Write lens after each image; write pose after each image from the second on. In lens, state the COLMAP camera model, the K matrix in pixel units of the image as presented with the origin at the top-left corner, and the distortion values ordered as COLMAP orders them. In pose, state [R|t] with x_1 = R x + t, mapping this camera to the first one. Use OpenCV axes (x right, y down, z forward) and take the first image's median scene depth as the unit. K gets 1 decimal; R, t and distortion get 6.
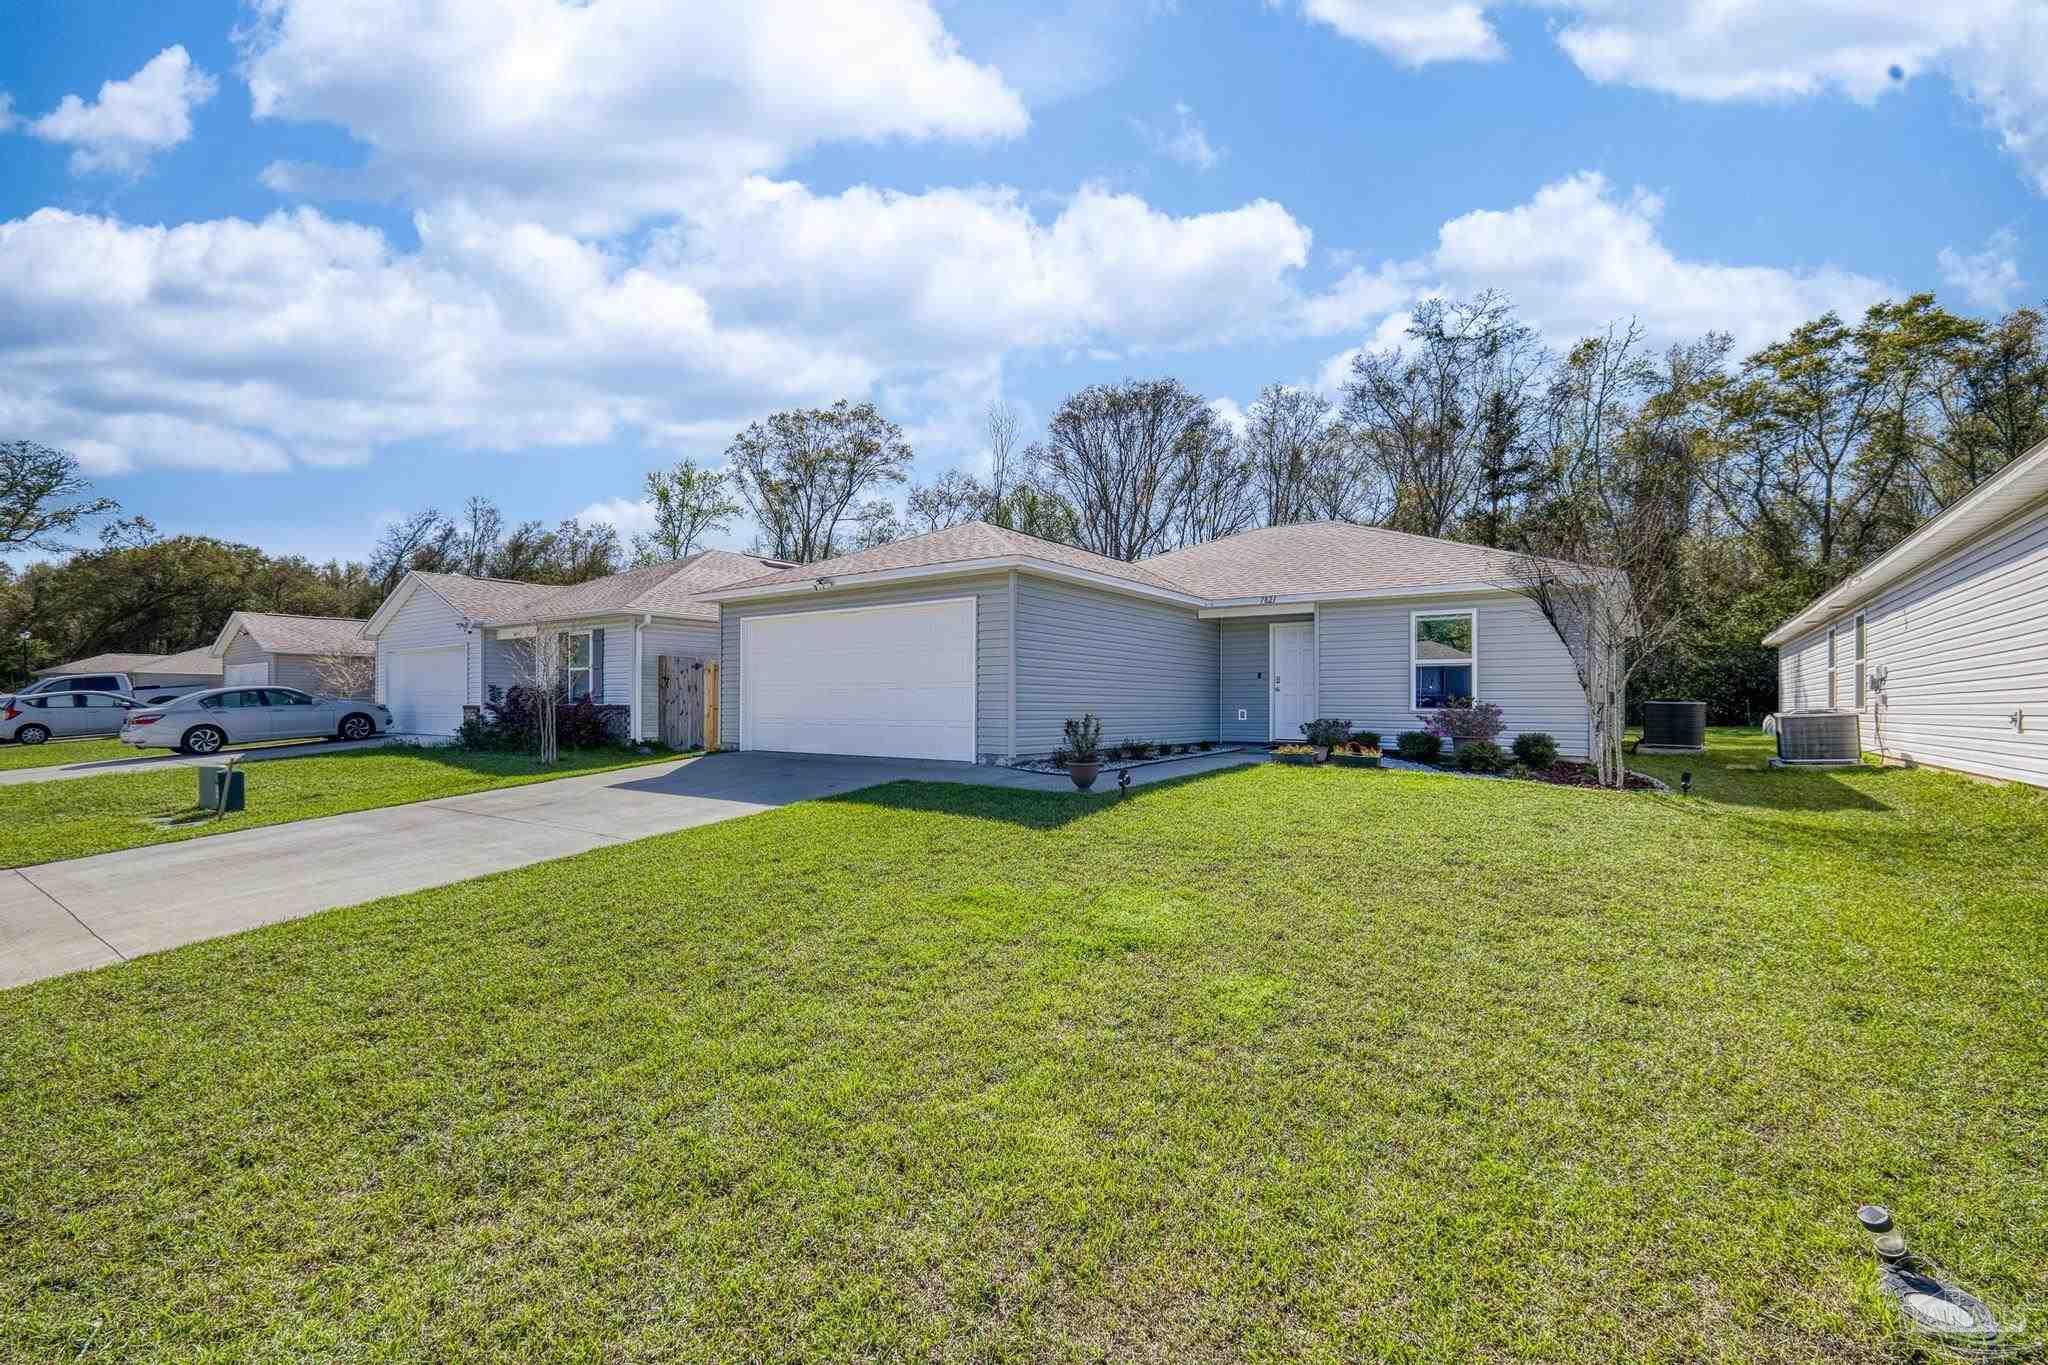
lens RADIAL K [[884.5, 0, 1012.9], [0, 884.5, 694.4], [0, 0, 1]] dist [0.005294, 0.000442]
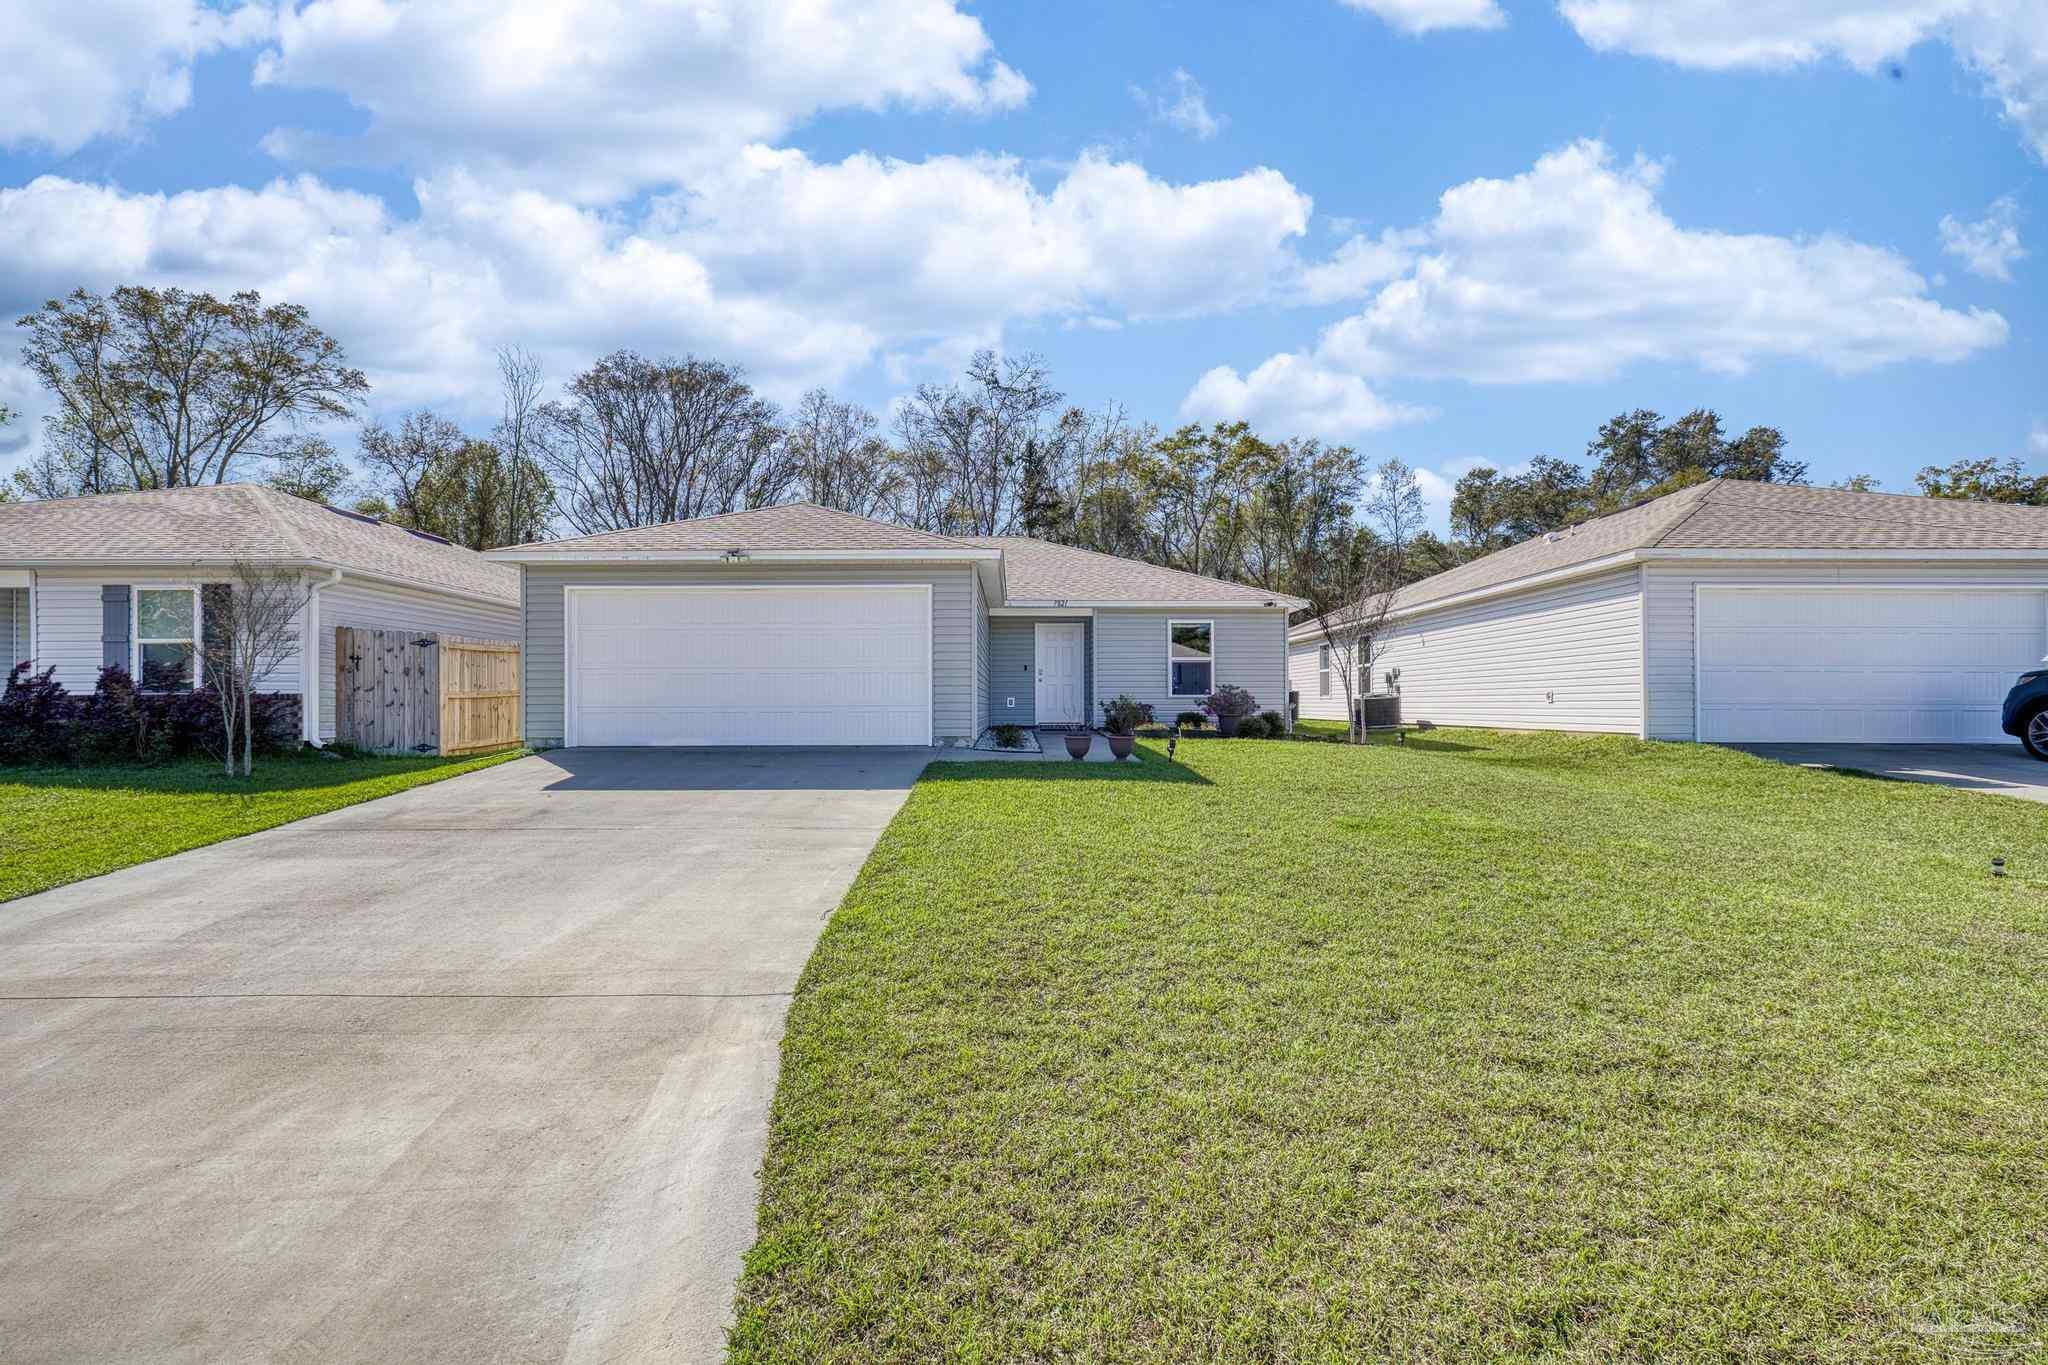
lens RADIAL K [[888.2, 0, 1011.3], [0, 888.2, 698.8], [0, 0, 1]] dist [0.000232, 0.000039]
pose [[0.806482, -0.002465, 0.591254, -0.193363], [-0.001048, 0.999984, 0.005599, 0.005634], [-0.591258, -0.005135, 0.806466, 0.037397]]
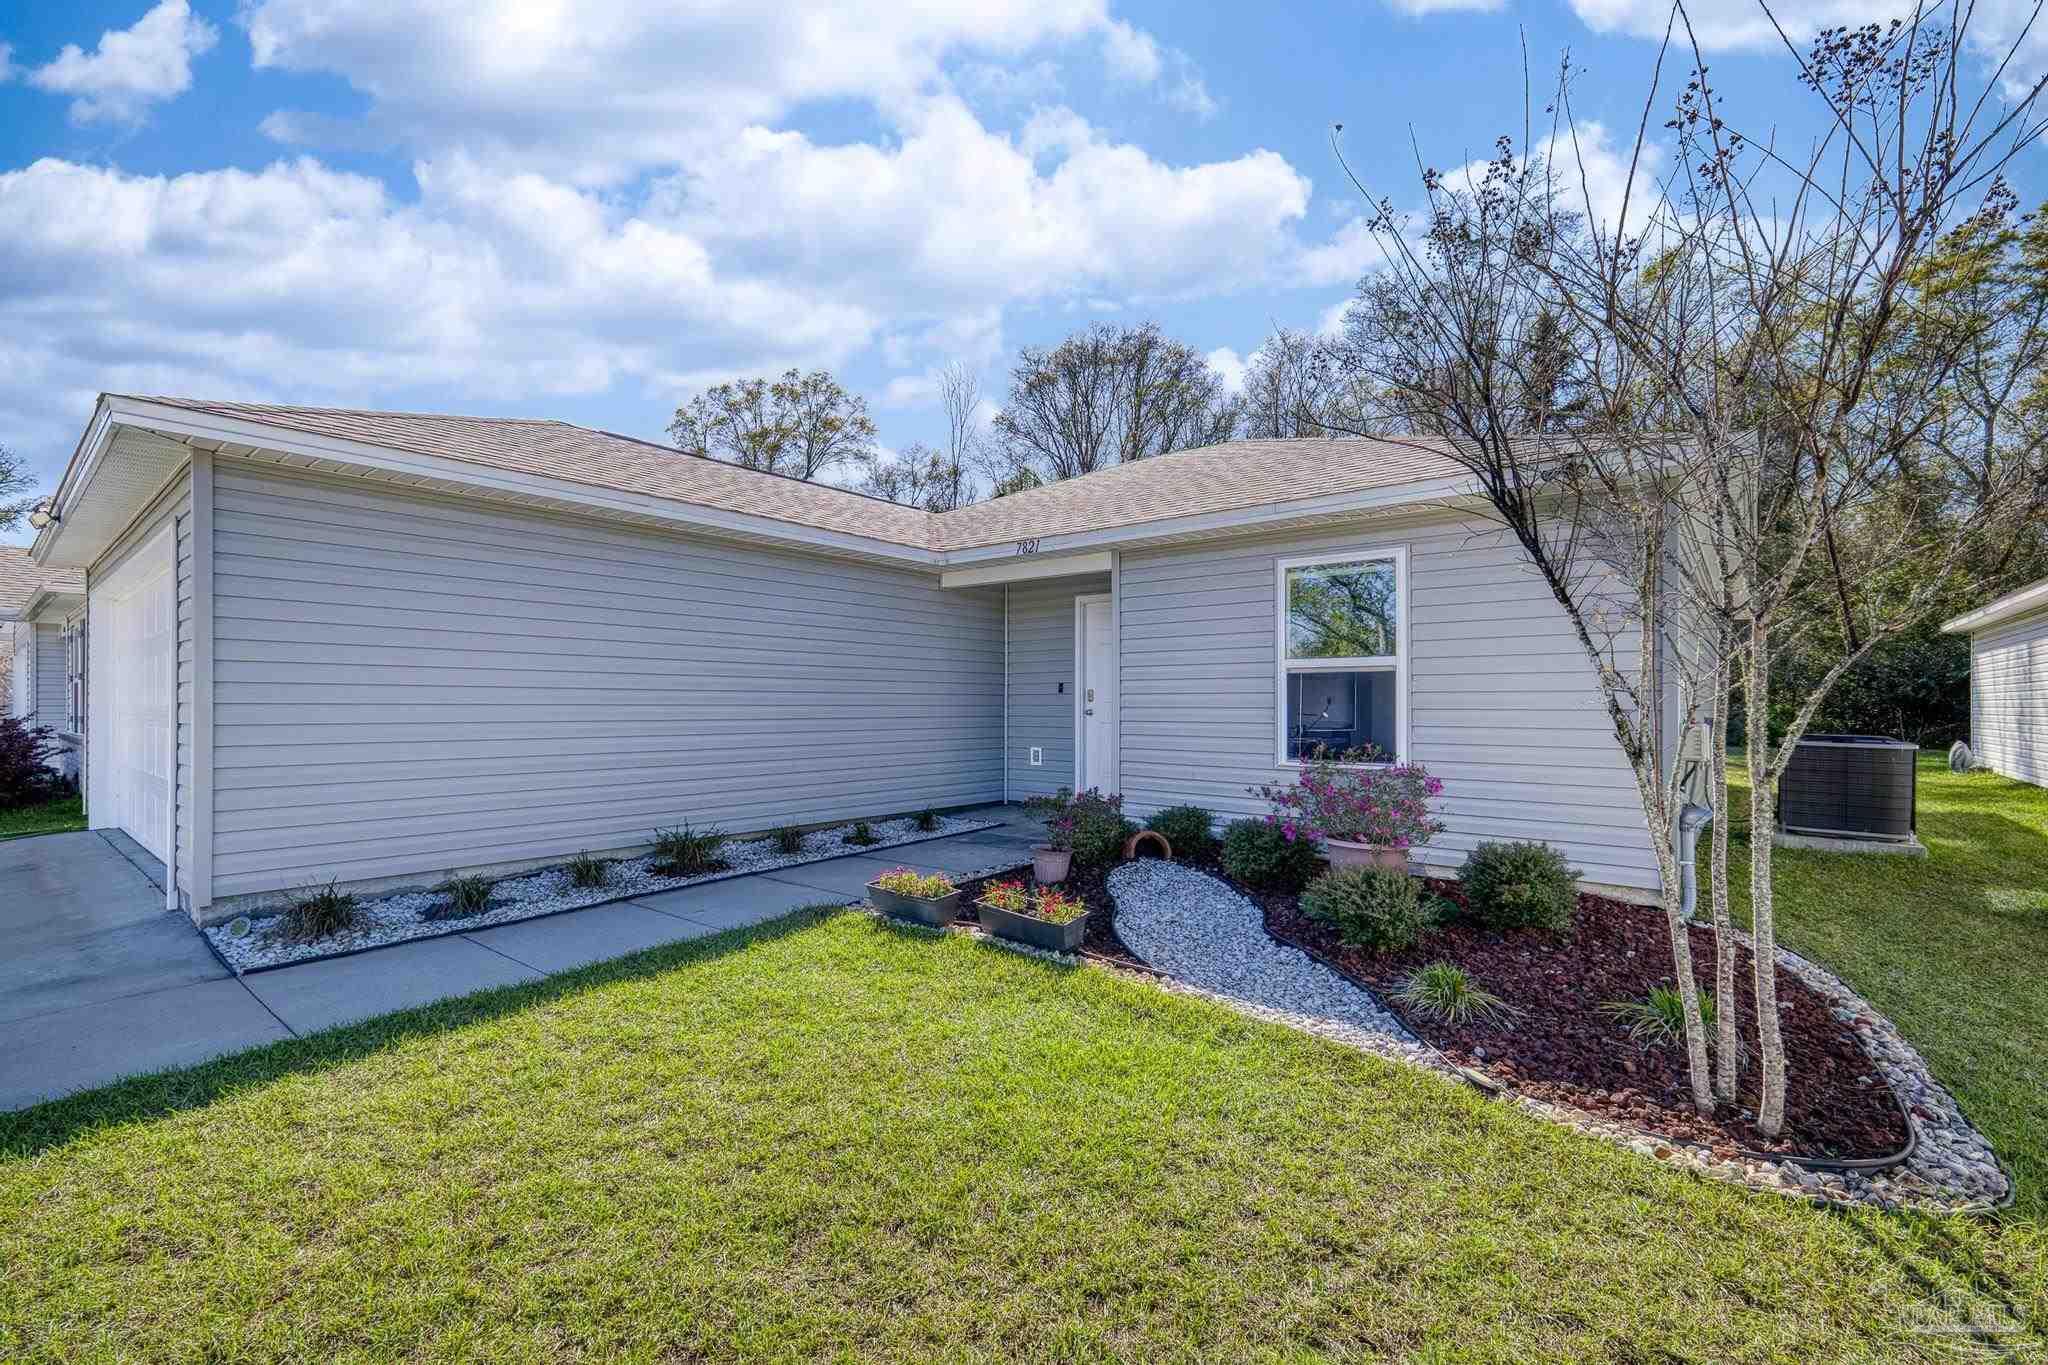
lens RADIAL K [[888.9, 0, 1011.0], [0, 888.9, 690.3], [0, 0, 1]] dist [0.000034, 0.000203]
pose [[0.997940, -0.002843, -0.064089, 0.131017], [0.002550, 0.999986, -0.004654, -0.007992], [0.064102, 0.004481, 0.997933, 0.198614]]
